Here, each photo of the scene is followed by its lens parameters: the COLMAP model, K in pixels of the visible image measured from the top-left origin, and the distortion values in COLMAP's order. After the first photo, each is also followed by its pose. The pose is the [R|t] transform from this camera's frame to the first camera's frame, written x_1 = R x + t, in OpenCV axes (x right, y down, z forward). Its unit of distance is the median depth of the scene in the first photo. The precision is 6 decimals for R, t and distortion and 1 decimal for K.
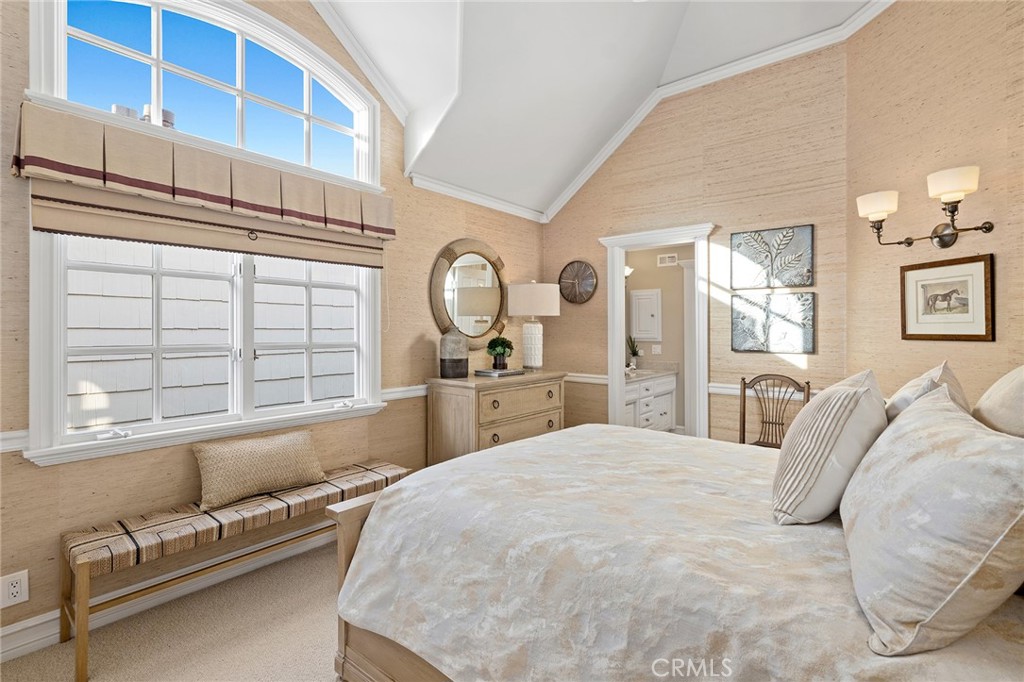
lens RADIAL K [[471.9, 0, 513.0], [0, 471.9, 335.6], [0, 0, 1]] dist [-0.001717, -0.001174]
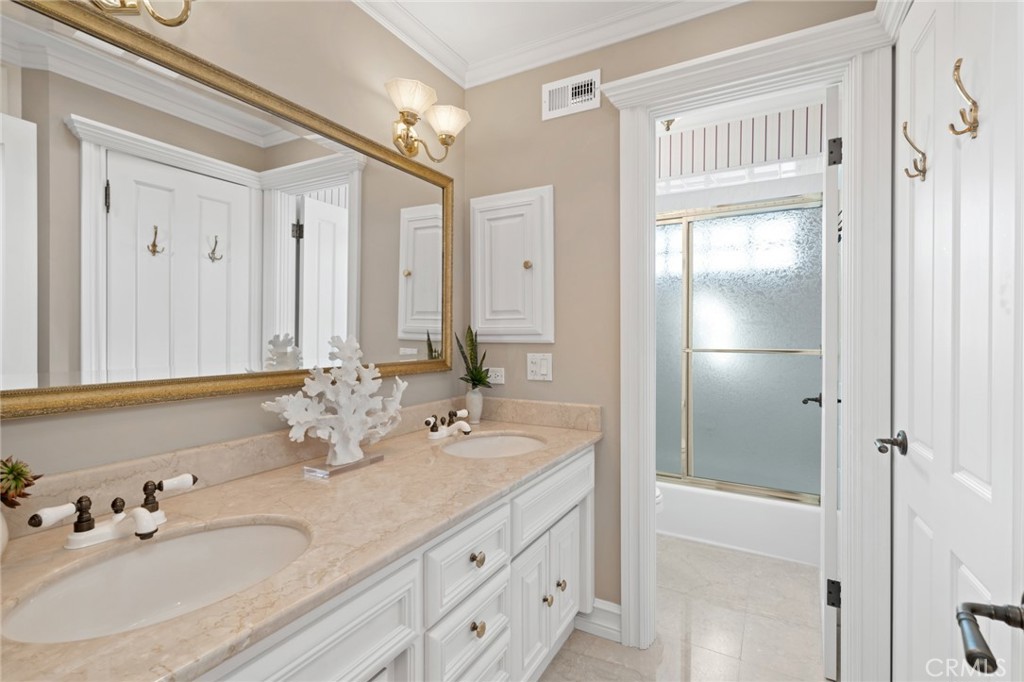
lens RADIAL K [[471.9, 0, 510.5], [0, 471.9, 339.2], [0, 0, 1]] dist [-0.001717, -0.001174]
pose [[0.985001, 0.000662, 0.172549, 0.226040], [-0.001379, 0.999991, 0.004038, 0.008427], [-0.172545, -0.004216, 0.984993, 0.673643]]
